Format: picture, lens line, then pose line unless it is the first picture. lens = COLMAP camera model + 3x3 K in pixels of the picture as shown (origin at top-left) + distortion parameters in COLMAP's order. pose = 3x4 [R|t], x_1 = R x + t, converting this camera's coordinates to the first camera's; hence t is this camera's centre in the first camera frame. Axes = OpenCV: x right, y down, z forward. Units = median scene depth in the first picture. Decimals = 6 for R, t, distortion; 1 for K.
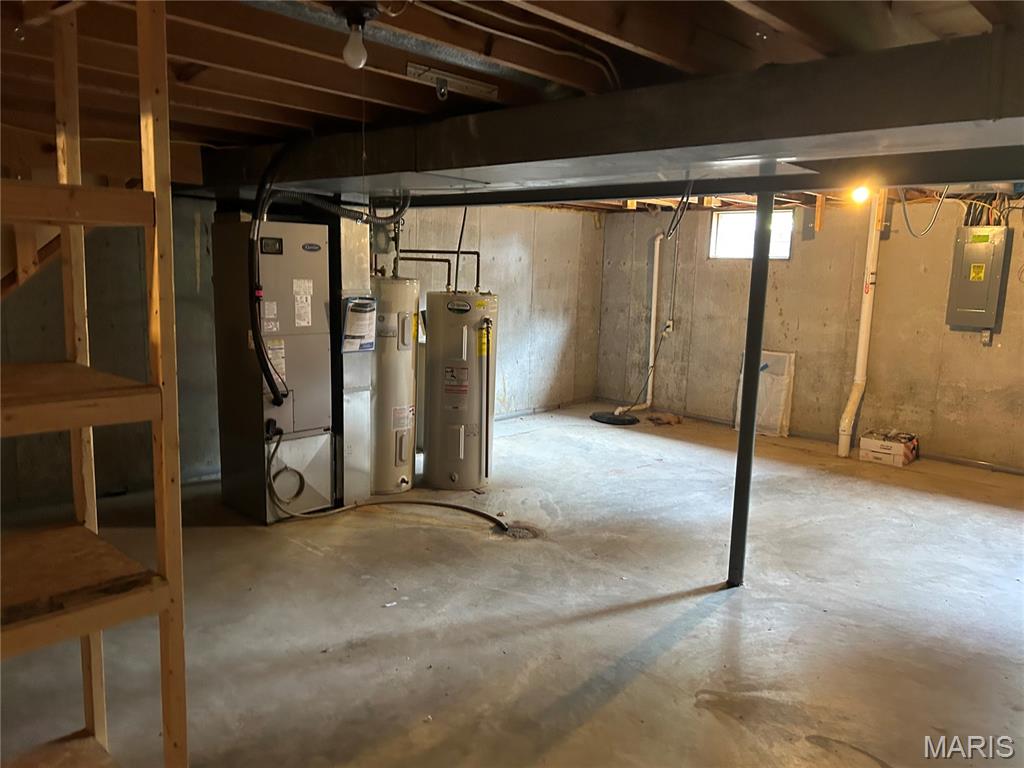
lens RADIAL K [[770.3, 0, 512.2], [0, 770.3, 384.5], [0, 0, 1]] dist [0.042615, -0.036357]
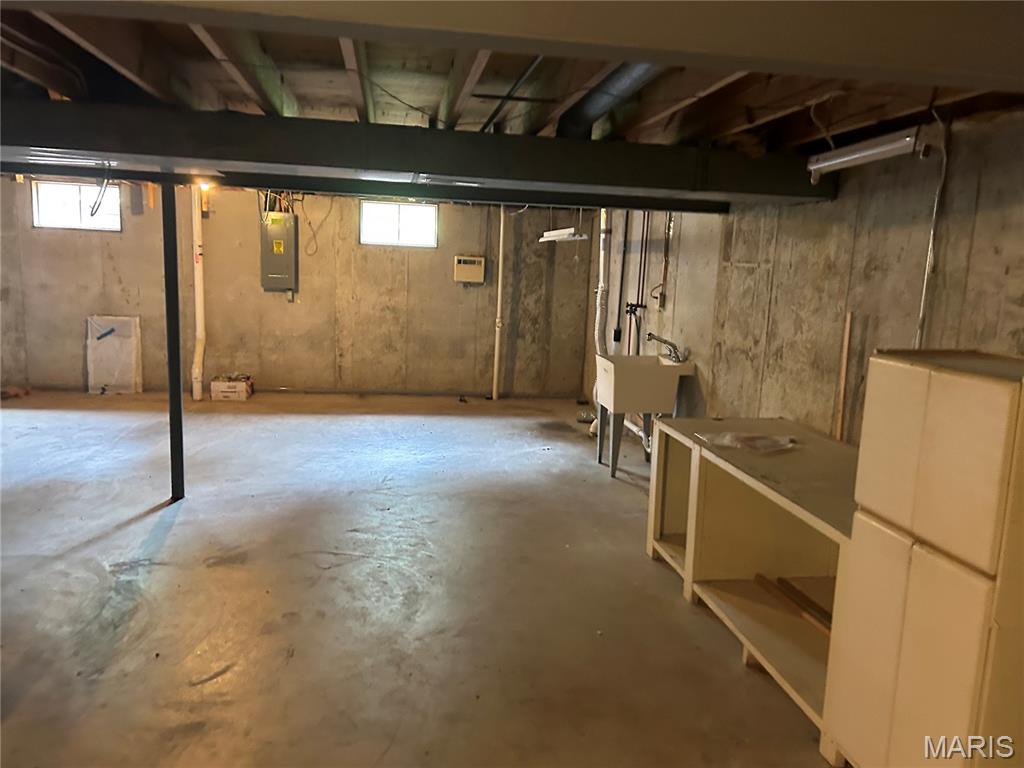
lens RADIAL K [[770.3, 0, 511.9], [0, 770.3, 383.0], [0, 0, 1]] dist [0.042615, -0.036357]
pose [[0.616961, -0.125472, 0.776927, -0.201853], [0.095021, 0.991863, 0.084726, 0.011630], [-0.781236, 0.021552, 0.623864, -0.124690]]
